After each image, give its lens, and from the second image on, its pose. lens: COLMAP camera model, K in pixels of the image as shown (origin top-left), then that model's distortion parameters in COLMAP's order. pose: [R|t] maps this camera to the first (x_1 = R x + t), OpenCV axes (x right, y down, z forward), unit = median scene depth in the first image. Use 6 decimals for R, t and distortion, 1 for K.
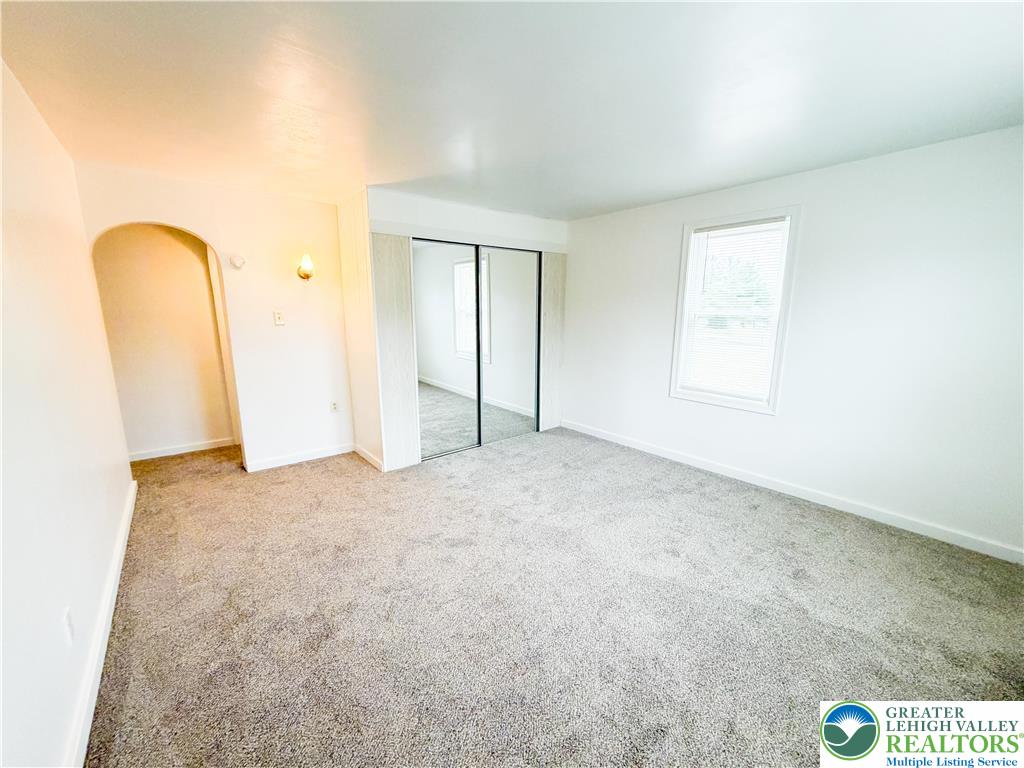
lens RADIAL K [[404.9, 0, 508.7], [0, 404.9, 384.2], [0, 0, 1]] dist [0.000006, 0.000147]
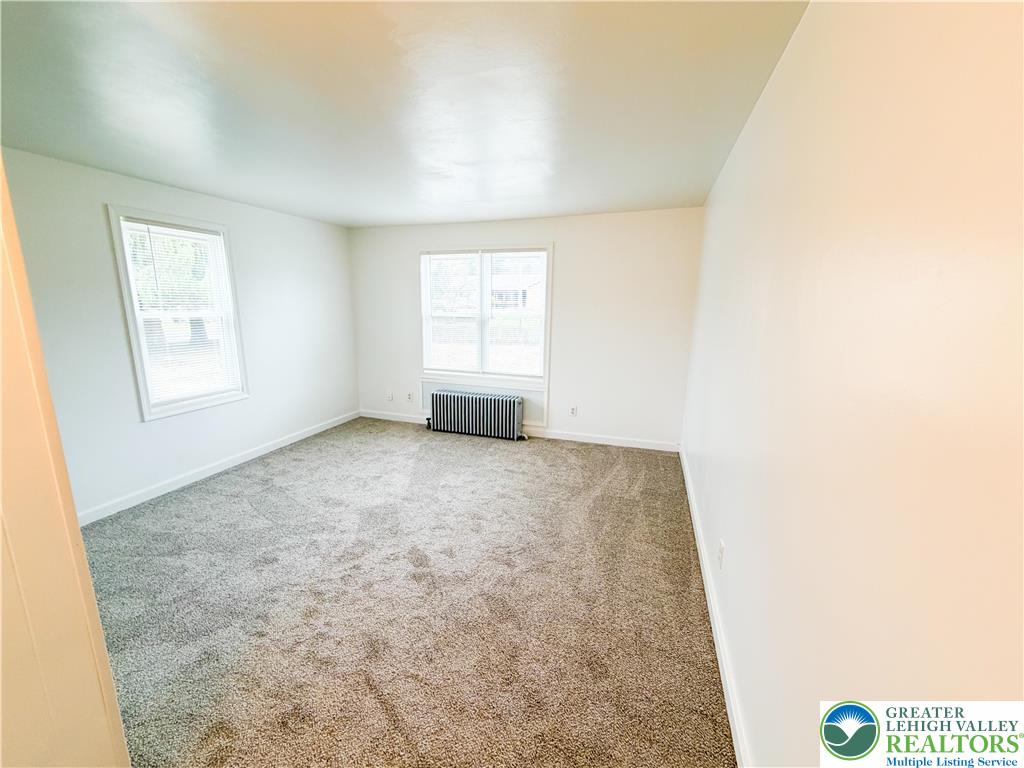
lens RADIAL K [[404.9, 0, 508.7], [0, 404.9, 384.2], [0, 0, 1]] dist [0.000006, 0.000147]
pose [[-0.525204, -0.174730, 0.832844, -0.846389], [0.148682, 0.944798, 0.291978, -0.222262], [-0.837887, 0.277177, -0.470233, 1.001055]]
